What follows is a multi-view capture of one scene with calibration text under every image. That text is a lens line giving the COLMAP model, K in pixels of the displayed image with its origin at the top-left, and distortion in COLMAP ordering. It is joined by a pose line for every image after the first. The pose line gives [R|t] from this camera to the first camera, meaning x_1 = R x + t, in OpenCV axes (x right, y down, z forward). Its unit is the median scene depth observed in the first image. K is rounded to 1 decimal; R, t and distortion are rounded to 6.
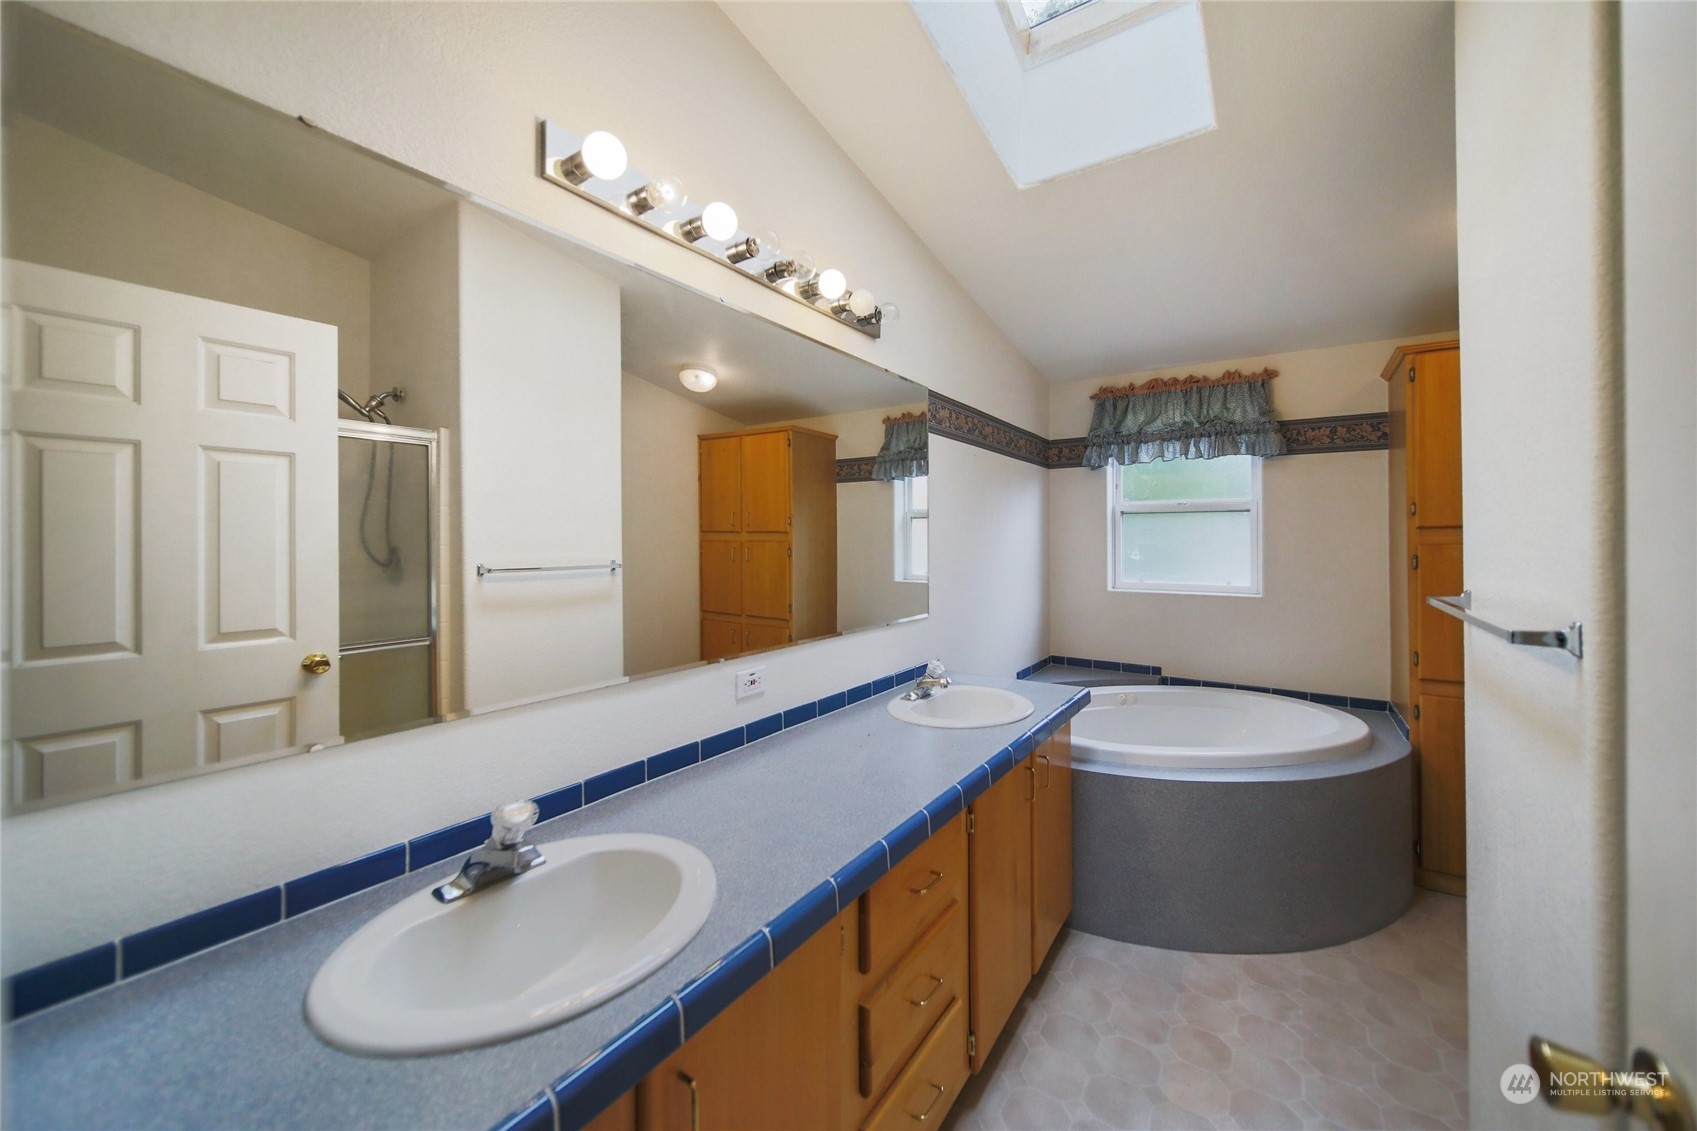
lens RADIAL K [[642.9, 0, 845.3], [0, 642.9, 560.3], [0, 0, 1]] dist [0.013295, 0.000068]
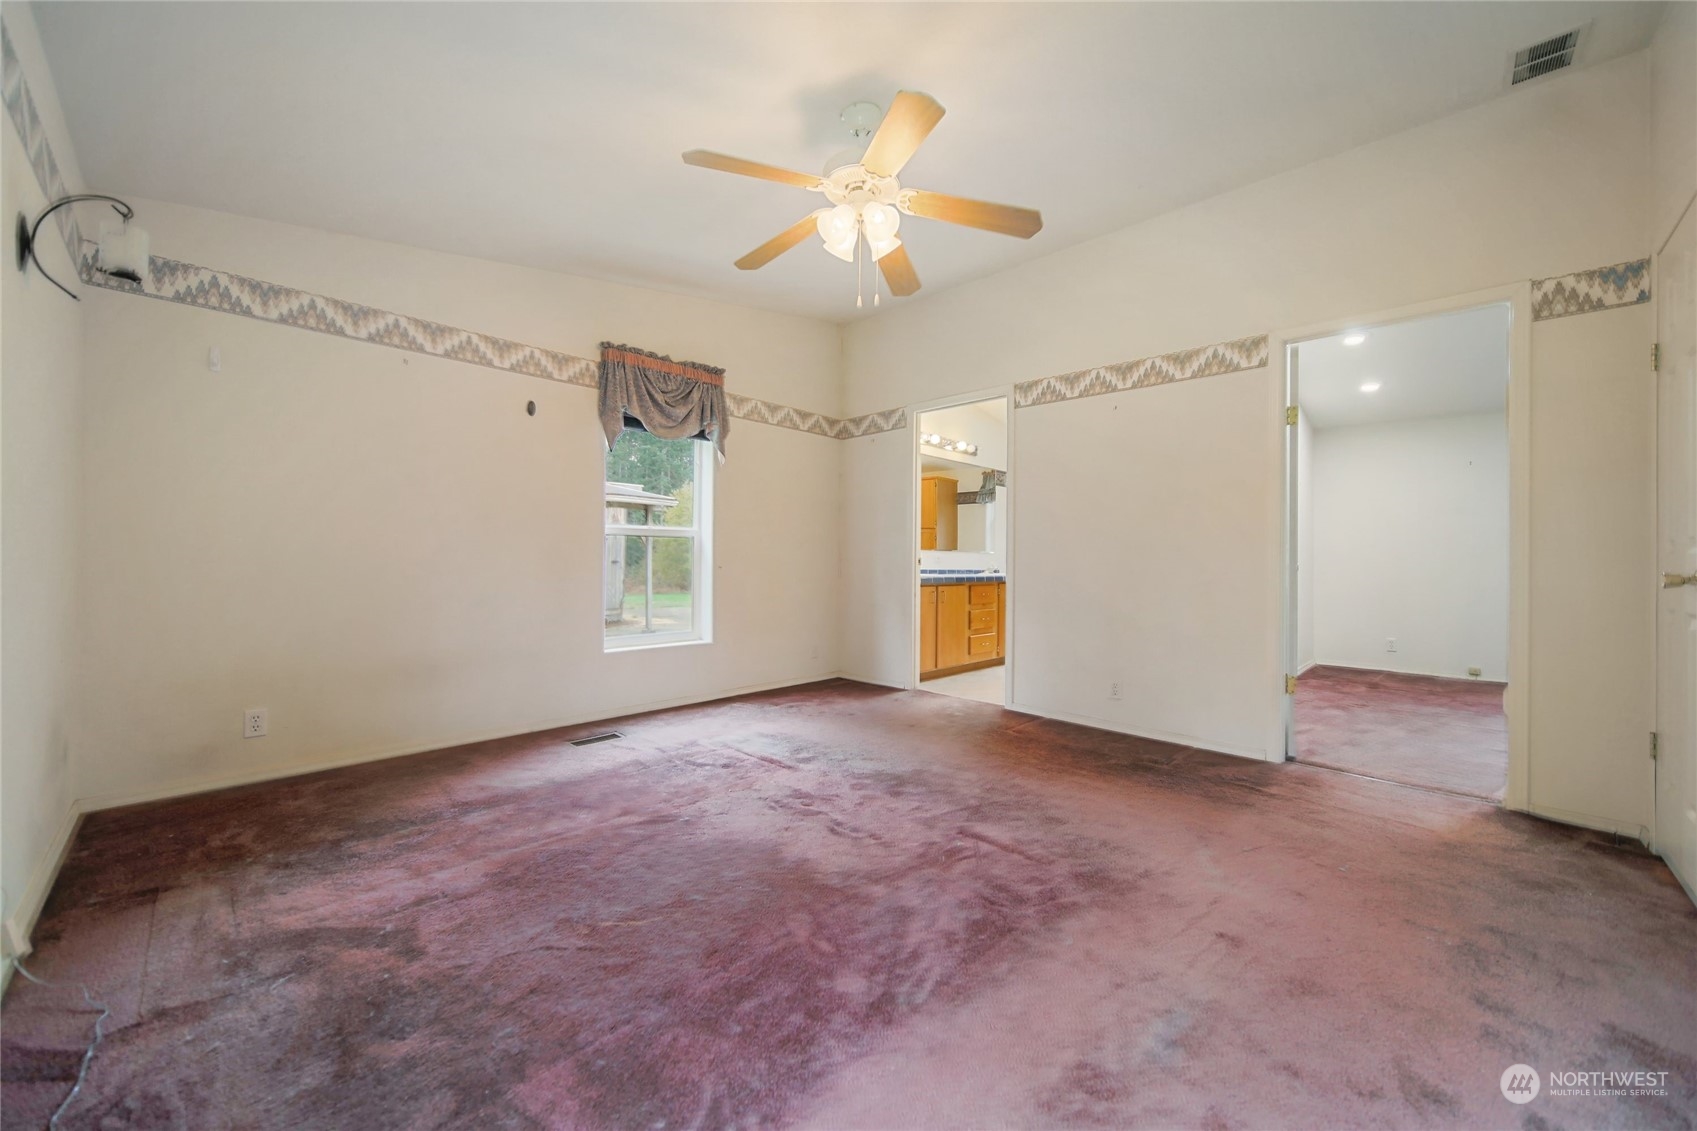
lens RADIAL K [[642.9, 0, 845.3], [0, 642.9, 560.3], [0, 0, 1]] dist [0.013295, 0.000068]
pose [[0.985889, 0.006769, -0.167261, -0.034966], [-0.012297, 0.999411, -0.032042, 0.181103], [0.166945, 0.033647, 0.985392, -1.527983]]
